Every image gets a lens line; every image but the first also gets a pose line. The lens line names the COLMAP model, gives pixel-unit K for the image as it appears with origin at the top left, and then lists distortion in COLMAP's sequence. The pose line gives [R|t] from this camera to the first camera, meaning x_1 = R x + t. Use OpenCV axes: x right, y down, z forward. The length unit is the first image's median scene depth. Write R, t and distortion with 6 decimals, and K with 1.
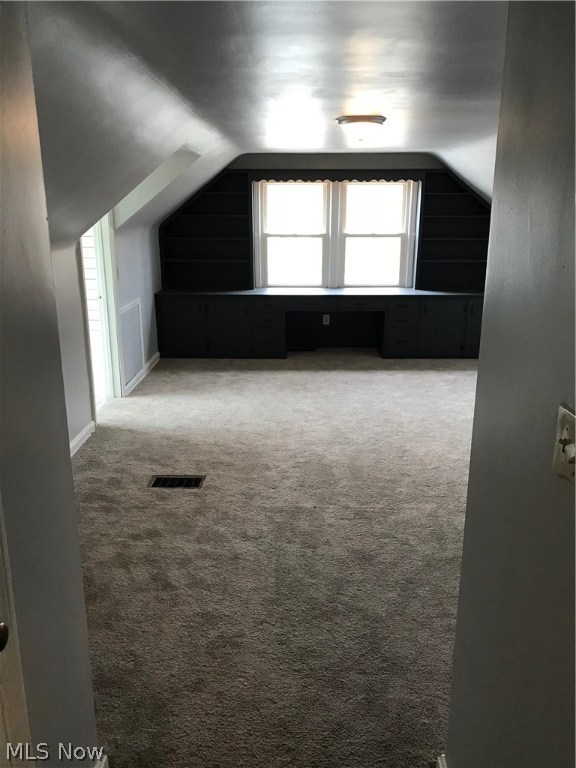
lens RADIAL K [[634.1, 0, 288.8], [0, 634.1, 384.2], [0, 0, 1]] dist [0.039941, -0.022214]
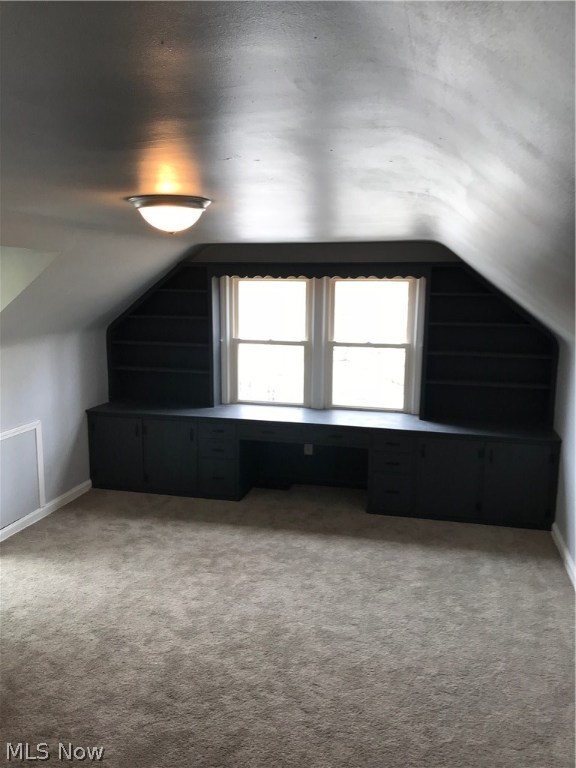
lens RADIAL K [[634.1, 0, 283.7], [0, 634.1, 366.9], [0, 0, 1]] dist [0.039941, -0.022214]
pose [[0.972361, 0.034859, -0.230864, 0.218469], [-0.067264, 0.988693, -0.134018, -0.101685], [0.223582, 0.145843, 0.963712, 0.251272]]
